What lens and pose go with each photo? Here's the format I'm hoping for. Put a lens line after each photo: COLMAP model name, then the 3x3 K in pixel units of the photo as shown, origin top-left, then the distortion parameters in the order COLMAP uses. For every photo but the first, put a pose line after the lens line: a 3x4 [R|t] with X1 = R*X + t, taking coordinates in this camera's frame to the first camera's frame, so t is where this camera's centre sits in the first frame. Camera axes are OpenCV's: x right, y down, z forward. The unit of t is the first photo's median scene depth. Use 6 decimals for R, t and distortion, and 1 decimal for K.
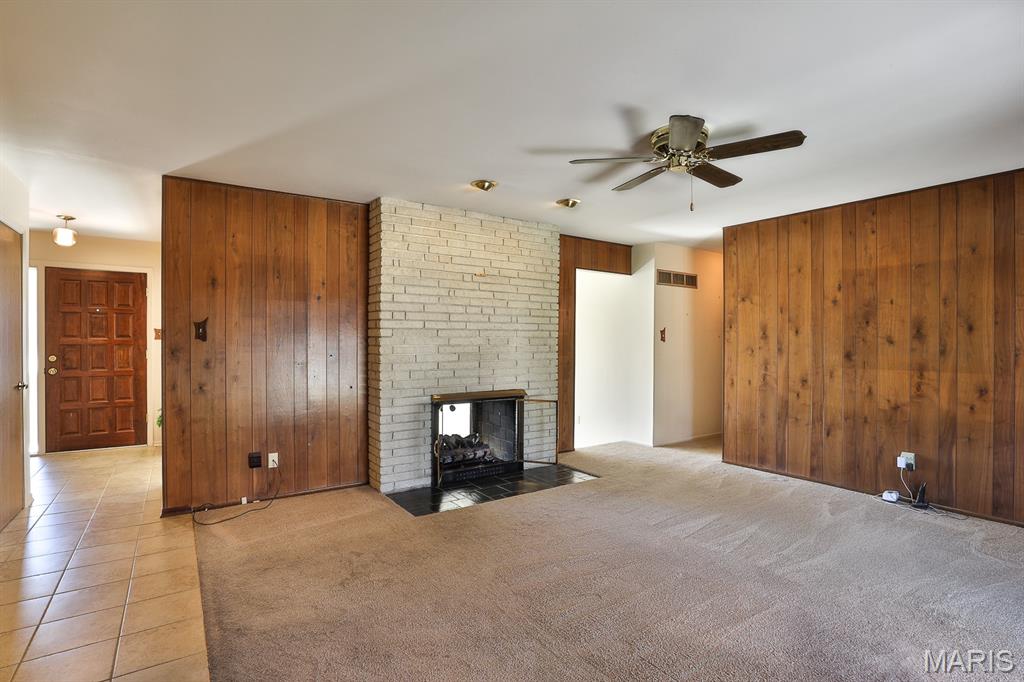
lens RADIAL K [[499.8, 0, 515.9], [0, 499.8, 343.4], [0, 0, 1]] dist [-0.031145, 0.002741]
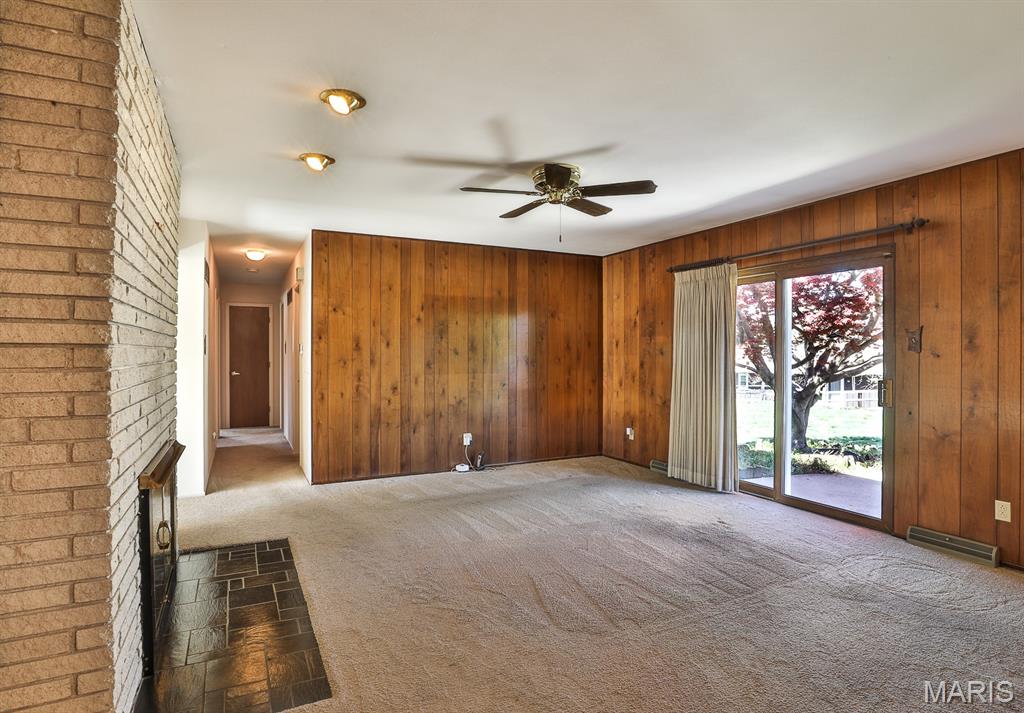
lens RADIAL K [[533.6, 0, 484.5], [0, 533.6, 350.5], [0, 0, 1]] dist [-0.035021, -0.000202]
pose [[0.160408, 0.000286, 0.987051, -0.587182], [0.006542, 0.999978, -0.001353, -0.006741], [-0.987029, 0.006675, 0.160403, 0.622079]]
